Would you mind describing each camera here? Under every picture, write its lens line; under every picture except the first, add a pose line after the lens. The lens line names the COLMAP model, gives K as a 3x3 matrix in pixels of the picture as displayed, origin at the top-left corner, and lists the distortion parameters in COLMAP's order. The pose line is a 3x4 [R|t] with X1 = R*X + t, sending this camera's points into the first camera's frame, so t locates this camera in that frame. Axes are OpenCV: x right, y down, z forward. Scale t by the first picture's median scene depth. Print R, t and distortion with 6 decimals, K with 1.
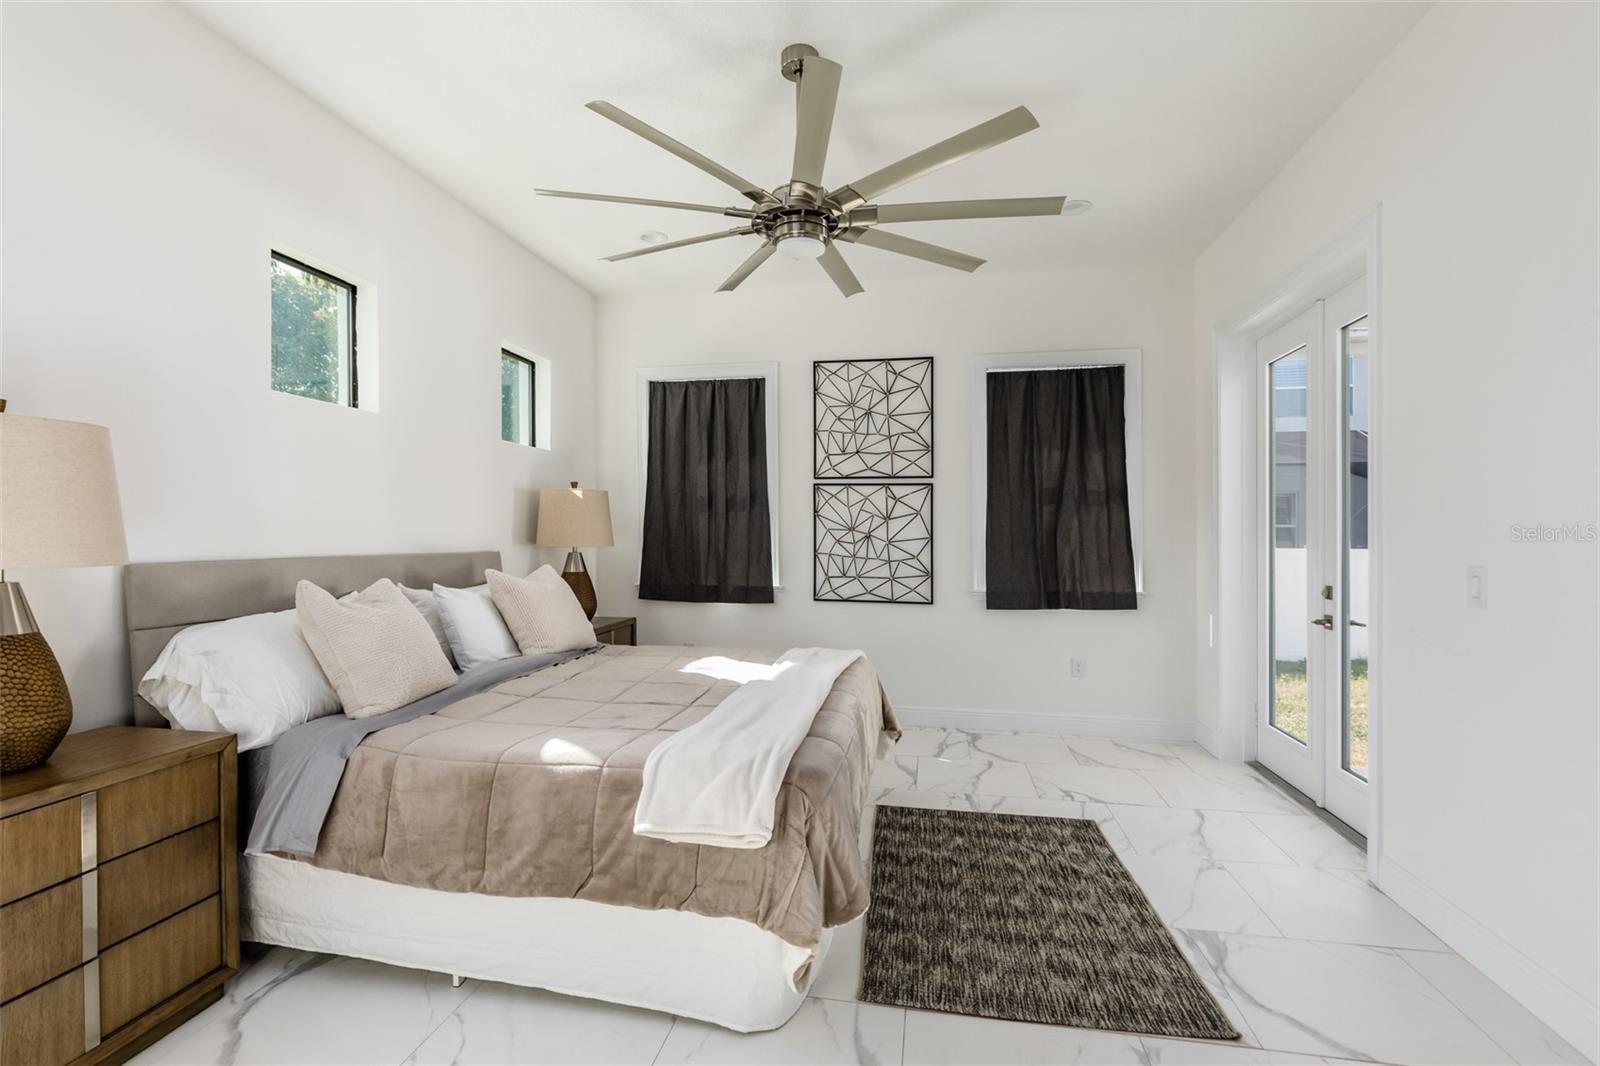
lens RADIAL K [[750.9, 0, 794.8], [0, 750.9, 536.1], [0, 0, 1]] dist [-0.001918, -0.001215]
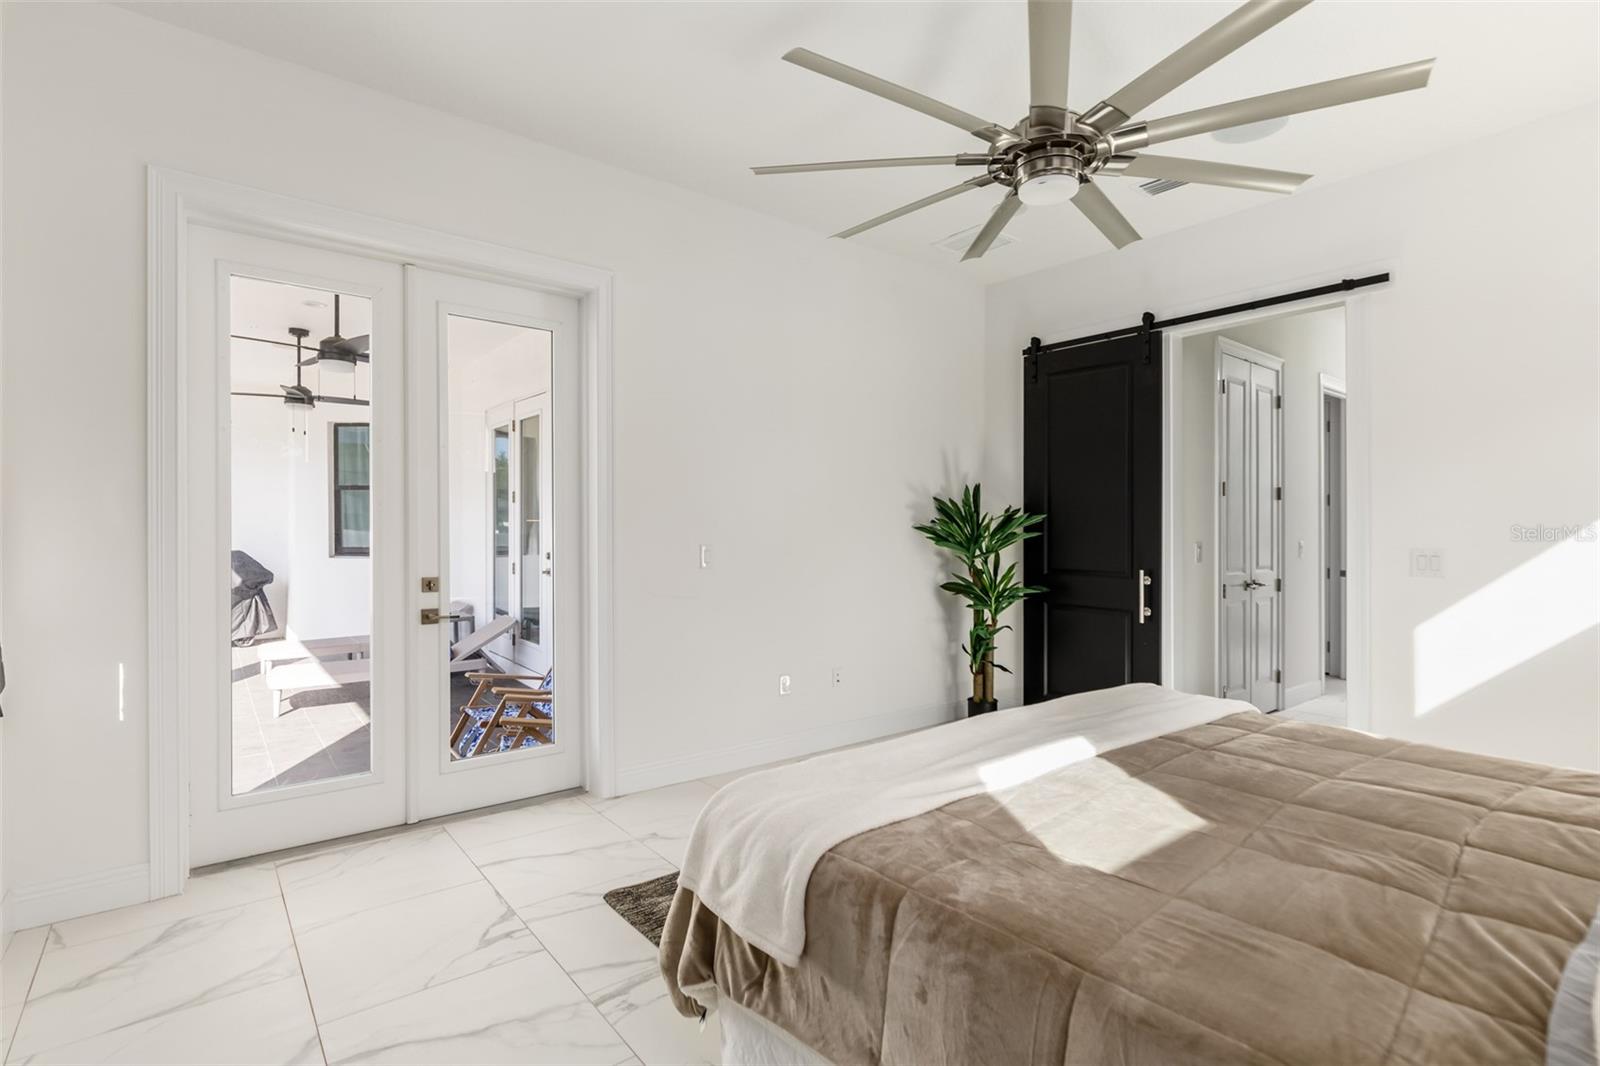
lens RADIAL K [[750.9, 0, 794.8], [0, 750.9, 536.1], [0, 0, 1]] dist [-0.001918, -0.001215]
pose [[-0.751130, -0.008698, 0.660097, -0.231558], [-0.006630, 0.999962, 0.005633, 0.005338], [-0.660121, -0.000145, -0.751159, 1.322762]]
